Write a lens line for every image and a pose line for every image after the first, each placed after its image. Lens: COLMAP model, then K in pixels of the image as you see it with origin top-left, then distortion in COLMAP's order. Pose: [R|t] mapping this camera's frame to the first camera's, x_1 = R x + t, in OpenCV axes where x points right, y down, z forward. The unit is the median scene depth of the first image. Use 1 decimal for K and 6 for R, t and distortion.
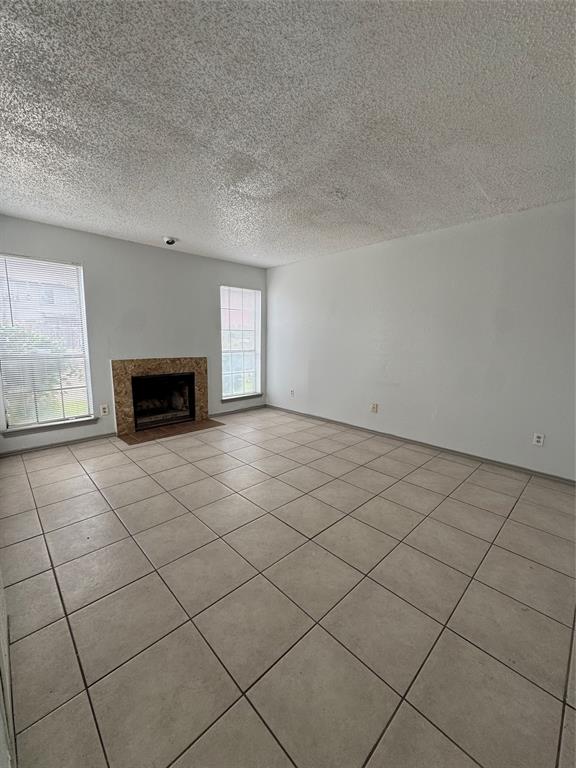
lens RADIAL K [[314.5, 0, 288.0], [0, 314.5, 384.0], [0, 0, 1]] dist [0.016426, -0.000033]
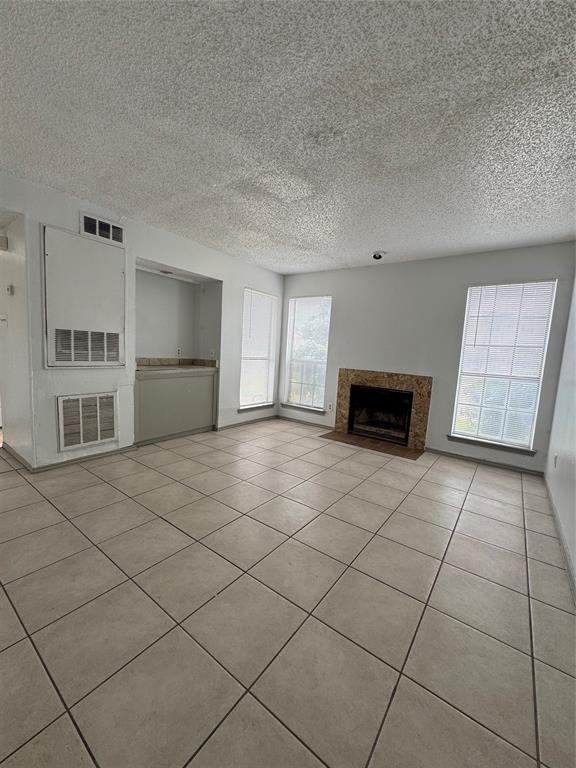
lens RADIAL K [[314.5, 0, 288.0], [0, 314.5, 384.0], [0, 0, 1]] dist [0.016426, -0.000033]
pose [[0.168548, 0.110200, -0.979514, 0.565196], [-0.200665, 0.976757, 0.075361, -0.062609], [0.965052, 0.183853, 0.186743, 0.557646]]
